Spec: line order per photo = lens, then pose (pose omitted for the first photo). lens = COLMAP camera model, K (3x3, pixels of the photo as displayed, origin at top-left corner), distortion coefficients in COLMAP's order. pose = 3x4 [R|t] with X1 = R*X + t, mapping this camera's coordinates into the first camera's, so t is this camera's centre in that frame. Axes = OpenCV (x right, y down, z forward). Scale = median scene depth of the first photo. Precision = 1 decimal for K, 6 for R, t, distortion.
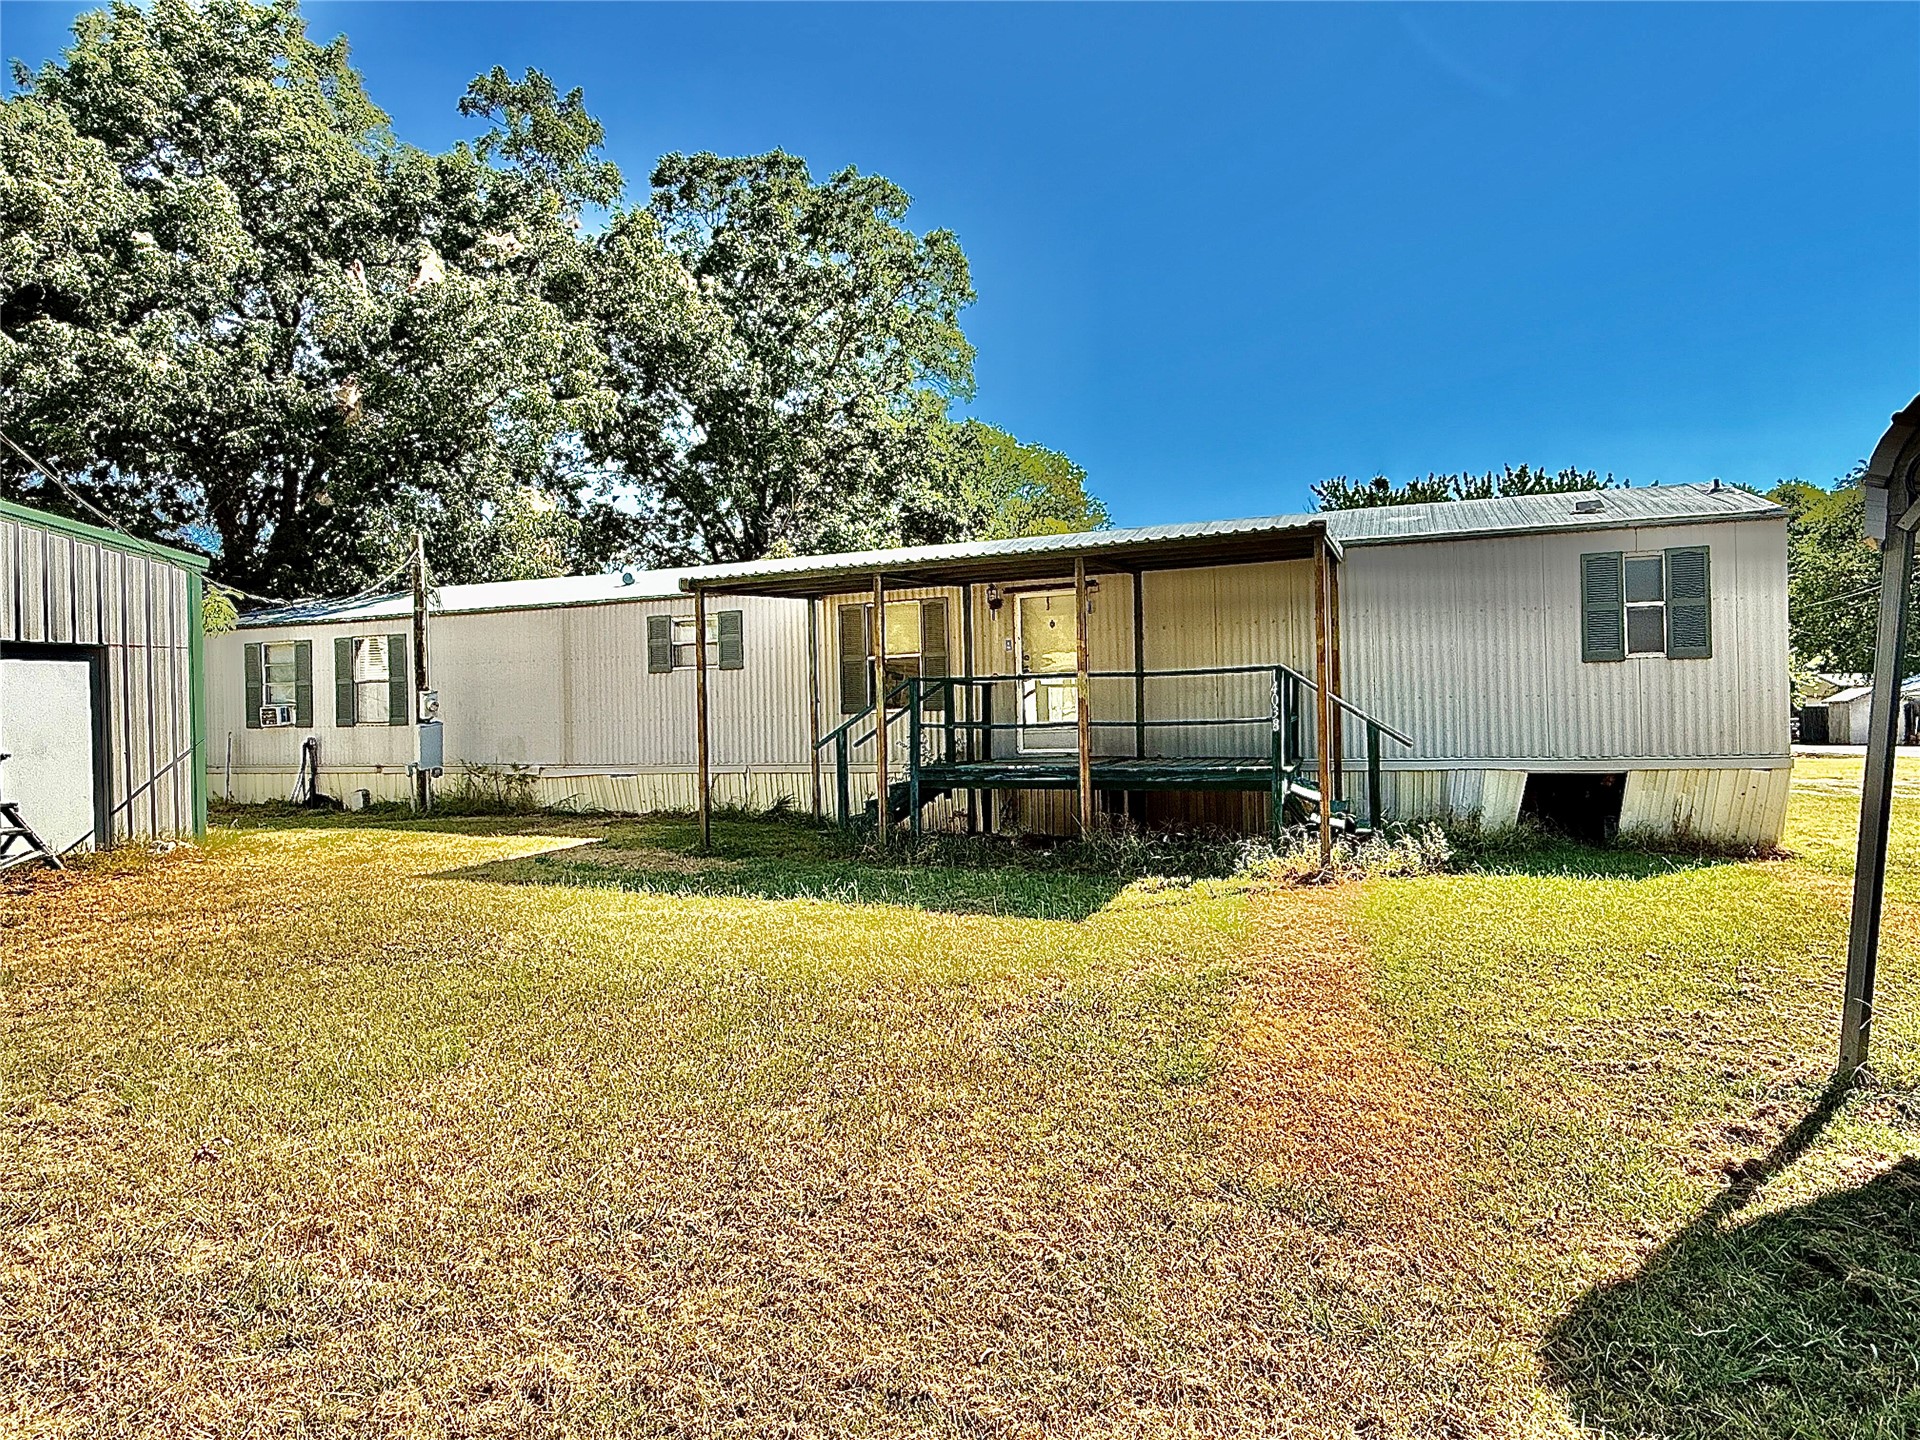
lens RADIAL K [[1115.0, 0, 956.9], [0, 1115.0, 715.7], [0, 0, 1]] dist [0.000953, 0.001757]
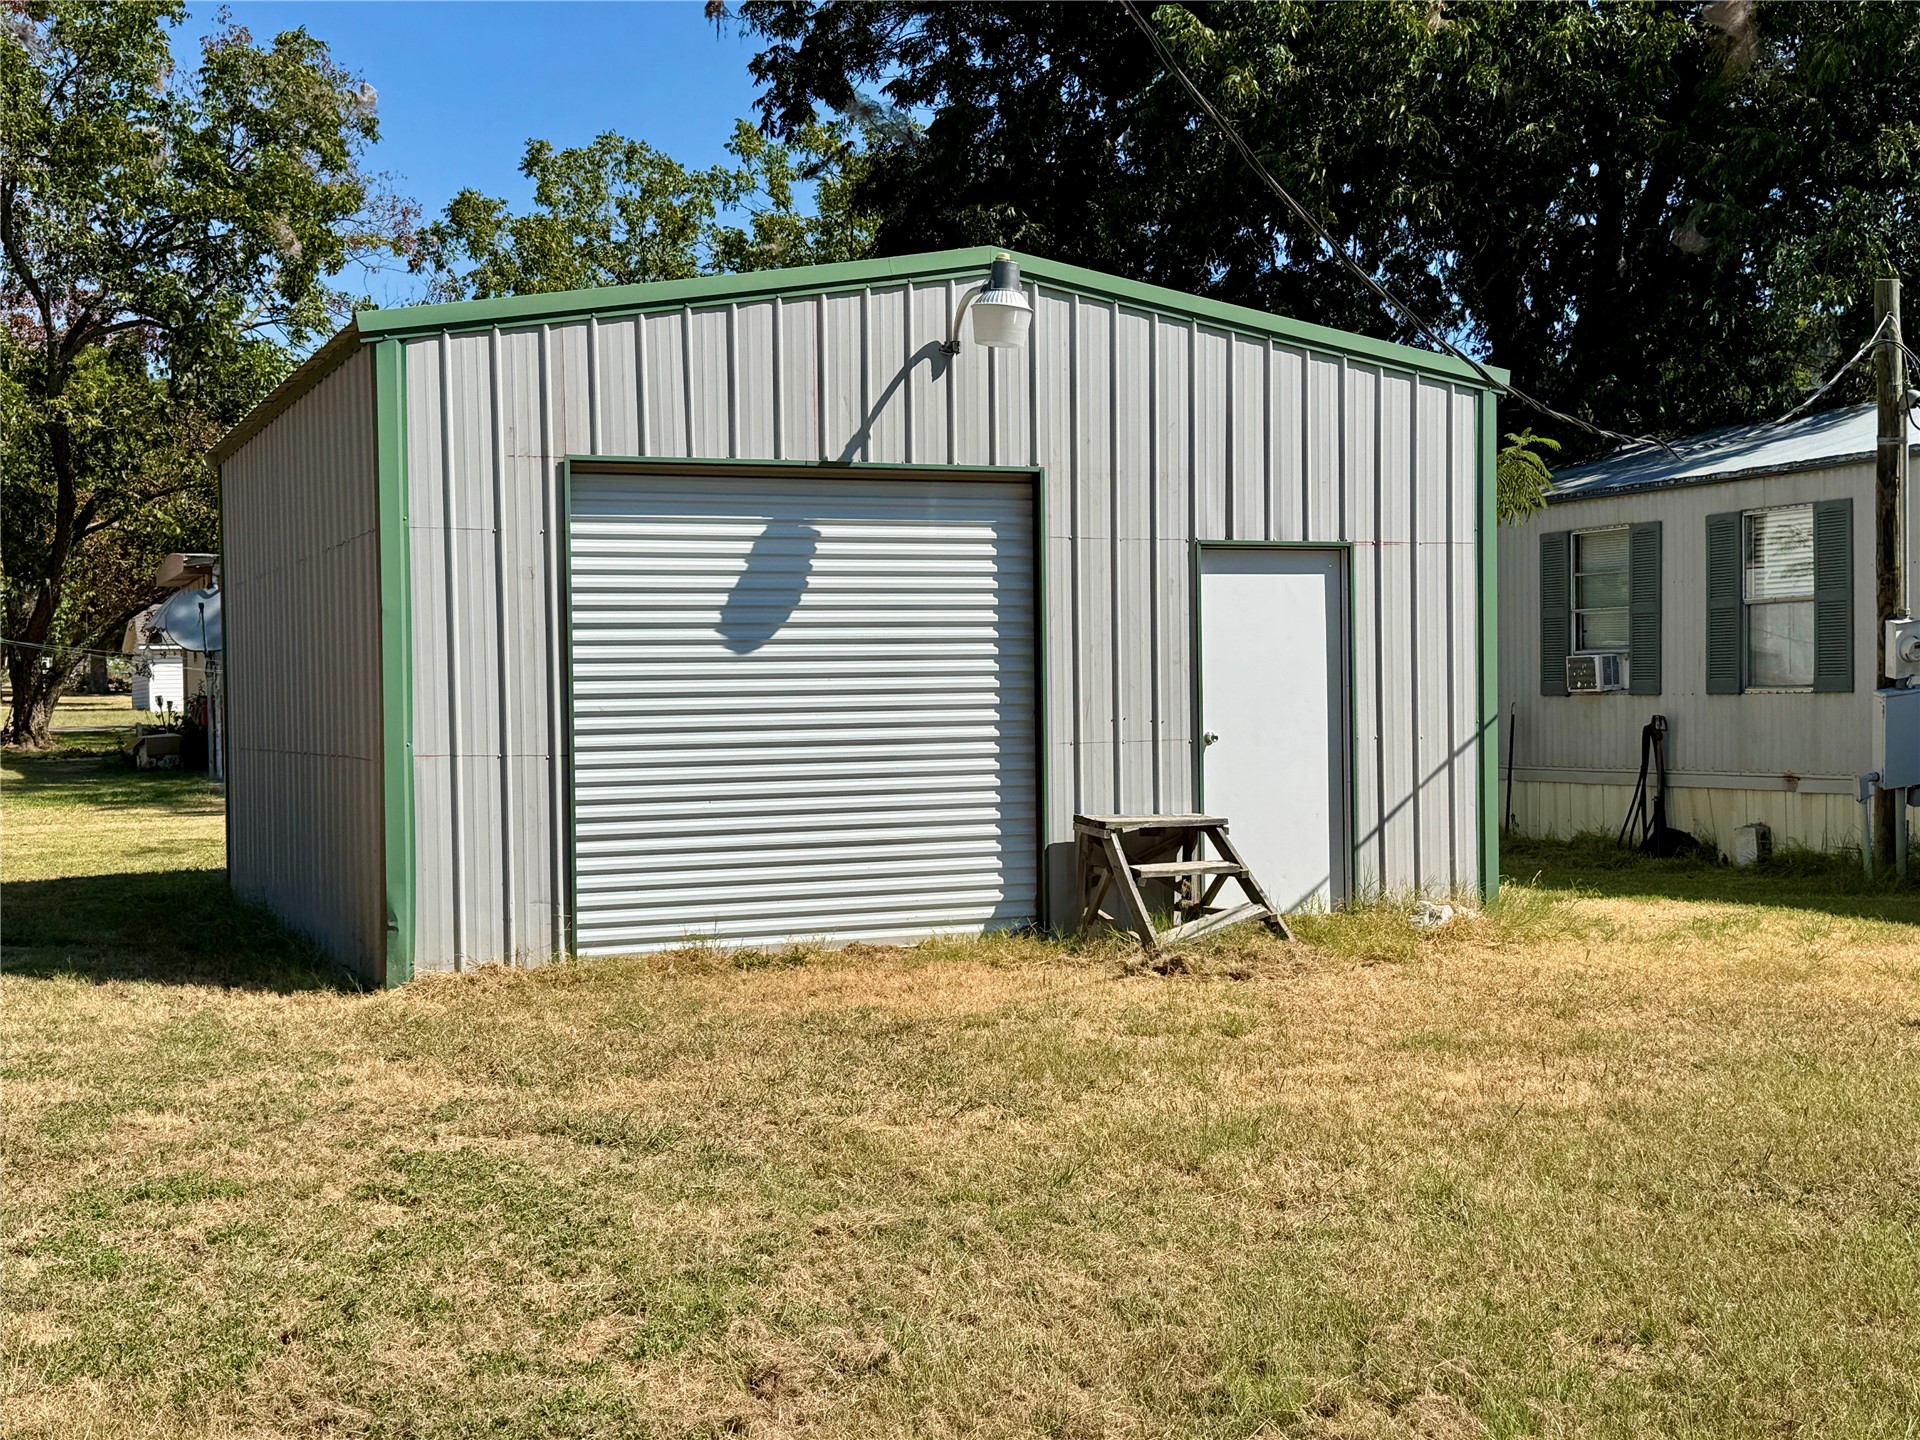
lens RADIAL K [[2306.8, 0, 962.1], [0, 2306.8, 728.6], [0, 0, 1]] dist [0.079712, 0.024579]
pose [[0.711985, 0.019239, -0.701931, -0.084124], [-0.003677, 0.999713, 0.023670, 0.002395], [0.702185, -0.014272, 0.711852, 0.041795]]
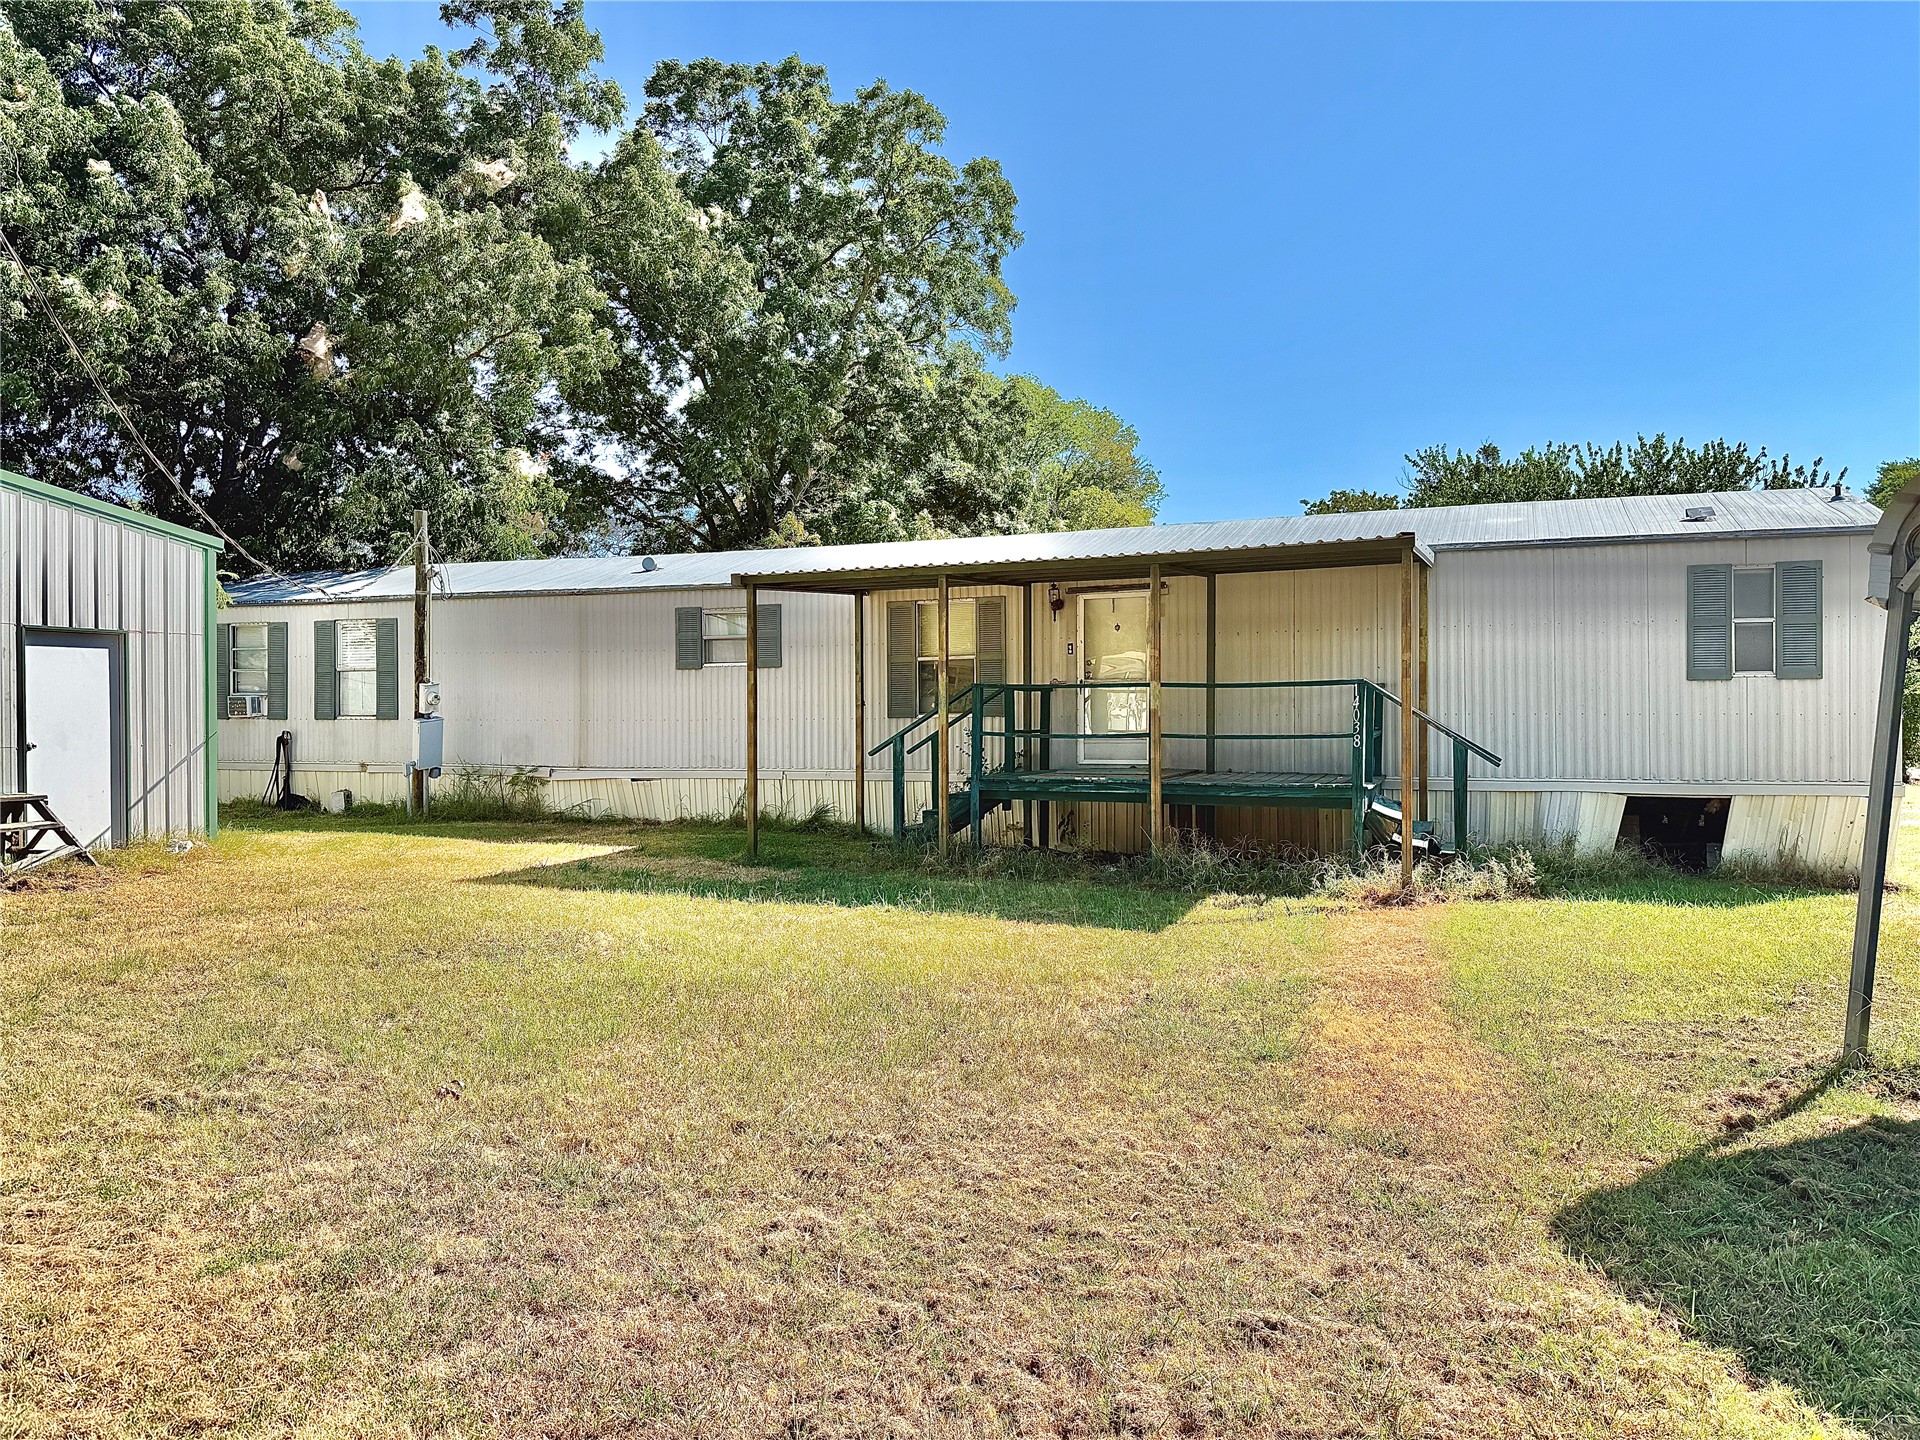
lens RADIAL K [[1436.2, 0, 936.0], [0, 1436.2, 714.5], [0, 0, 1]] dist [0.108022, -0.165332]
pose [[0.999798, 0.019753, -0.003625, -0.064093], [-0.019743, 0.999802, 0.002599, -0.008989], [0.003676, -0.002527, 0.999990, -0.220109]]
